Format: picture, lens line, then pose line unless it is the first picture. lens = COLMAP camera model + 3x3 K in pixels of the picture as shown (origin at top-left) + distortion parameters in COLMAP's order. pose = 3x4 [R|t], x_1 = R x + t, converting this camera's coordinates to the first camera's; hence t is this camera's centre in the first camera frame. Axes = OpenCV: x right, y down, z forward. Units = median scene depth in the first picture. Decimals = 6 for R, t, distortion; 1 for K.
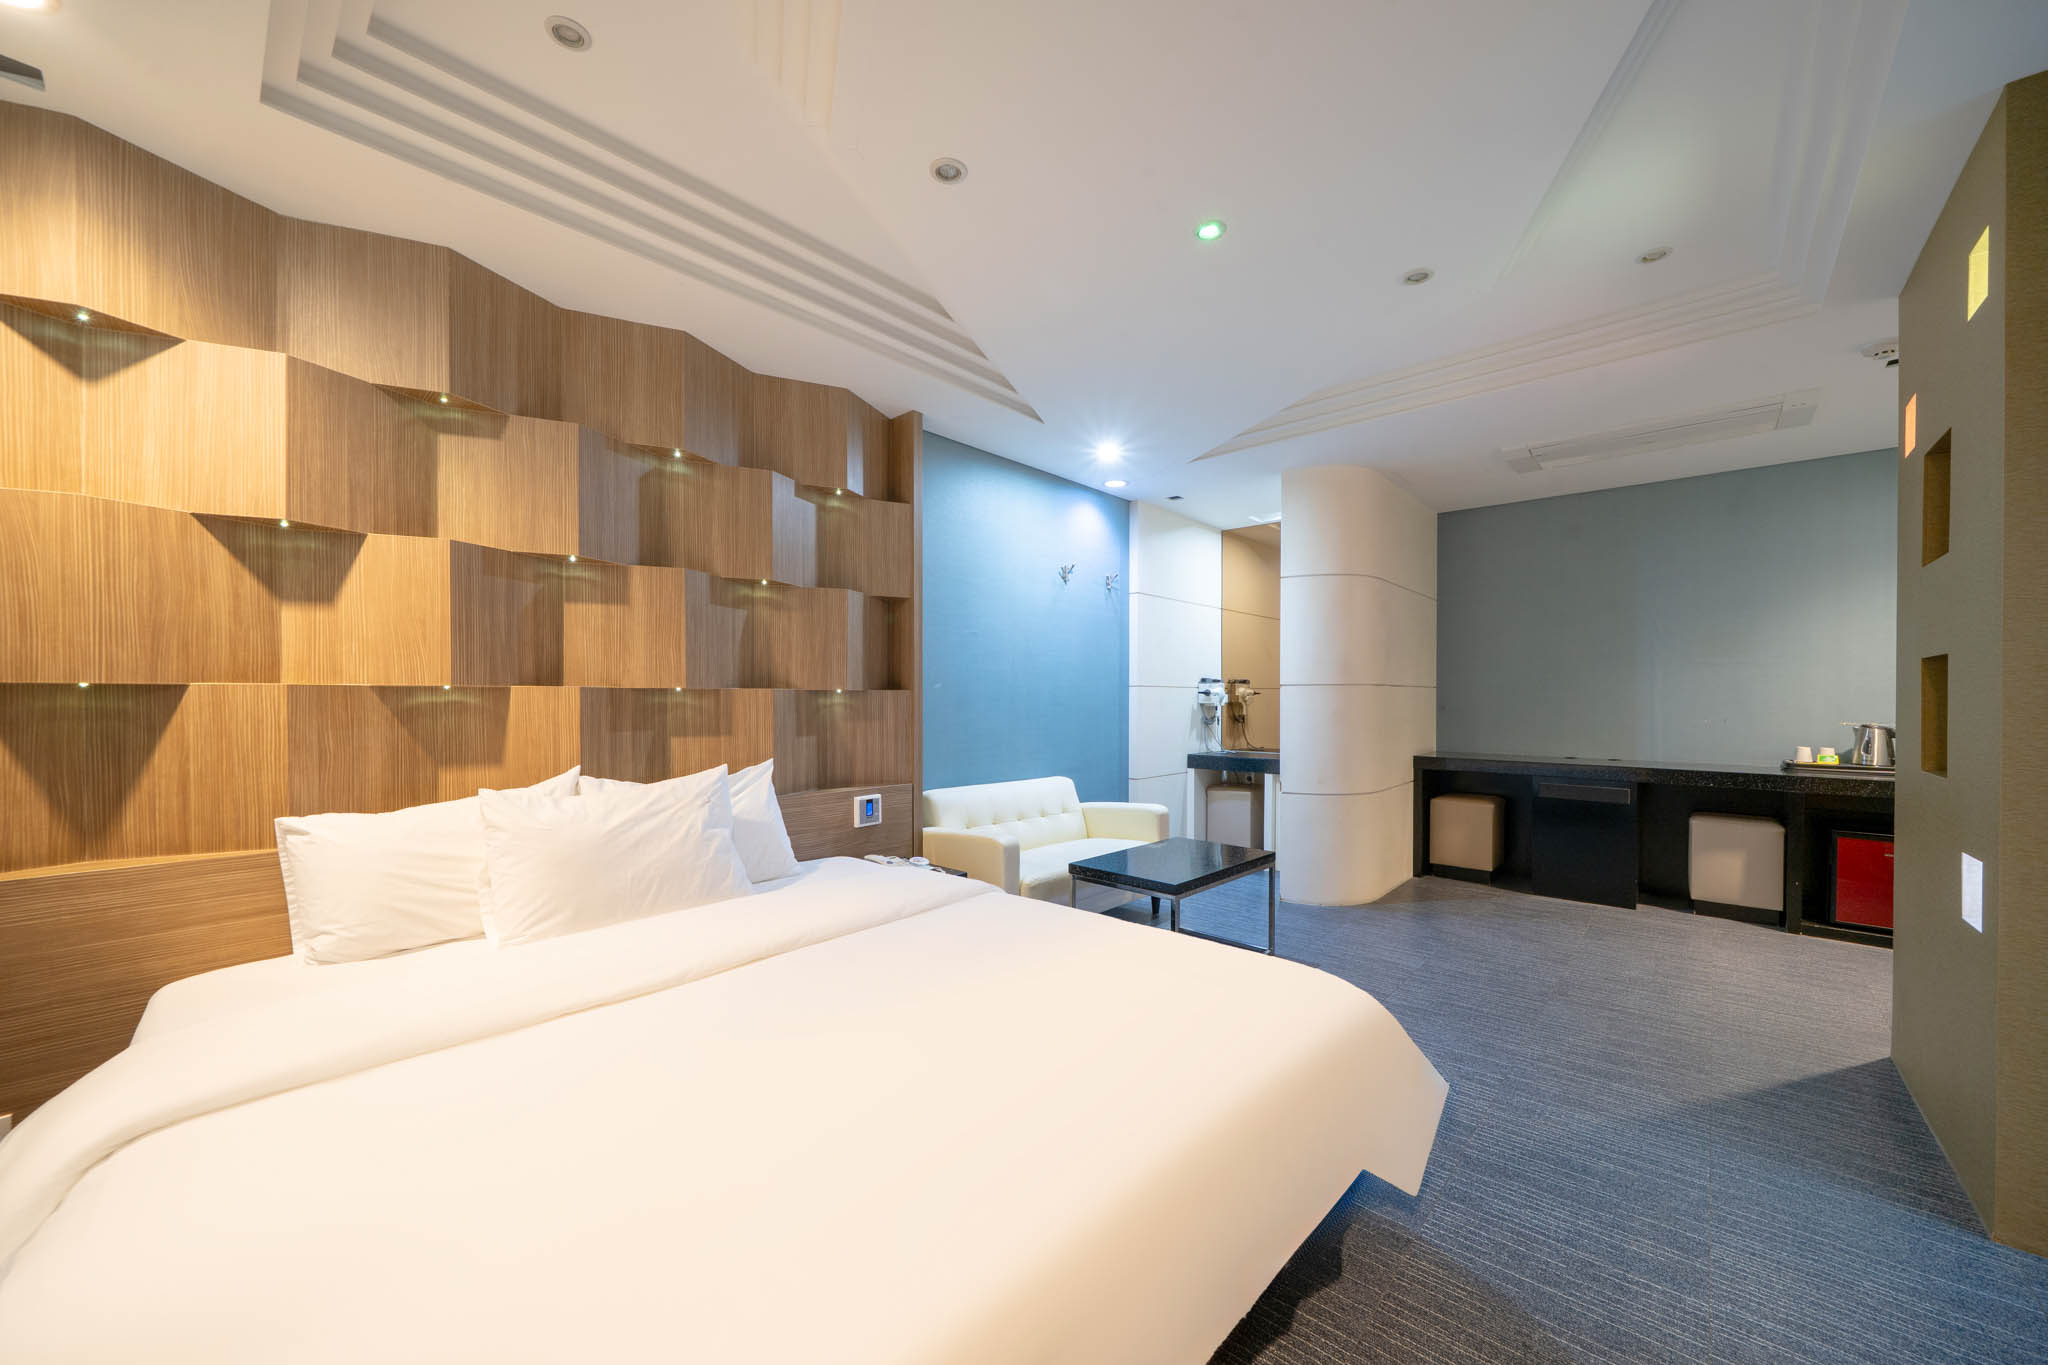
lens RADIAL K [[766.5, 0, 1024.0], [0, 766.5, 682.5], [0, 0, 1]] dist [-0.002679, 0.000007]
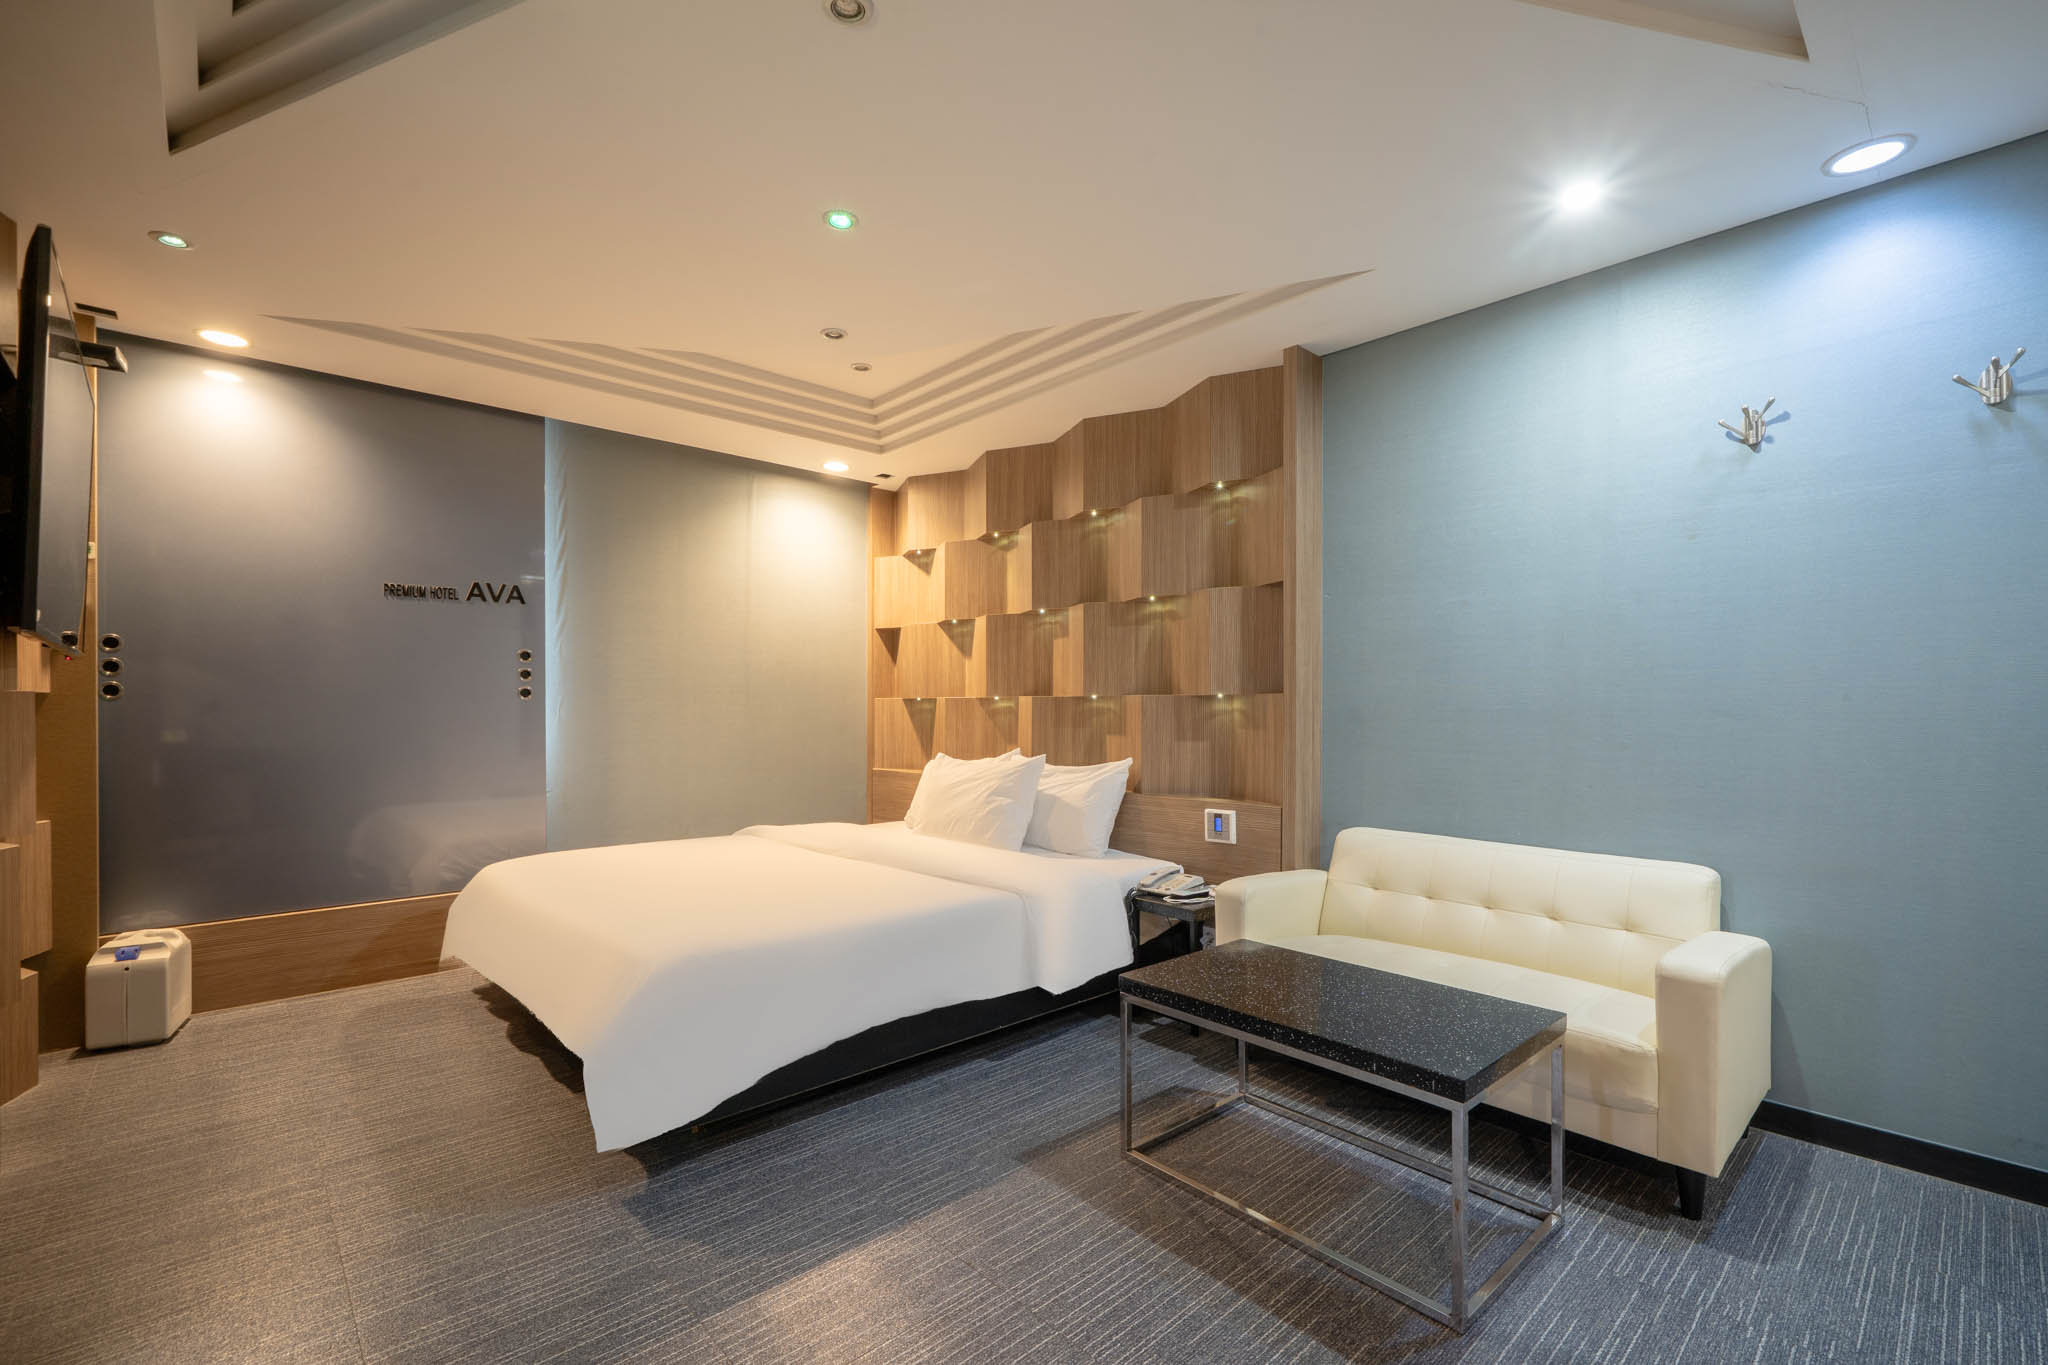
lens RADIAL K [[872.3, 0, 1024.0], [0, 872.3, 682.5], [0, 0, 1]] dist [-0.000721, -0.000031]
pose [[-0.083821, -0.032634, -0.995946, 0.989741], [0.015622, 0.999298, -0.034058, 0.032076], [0.996358, -0.018413, -0.083252, 0.990011]]
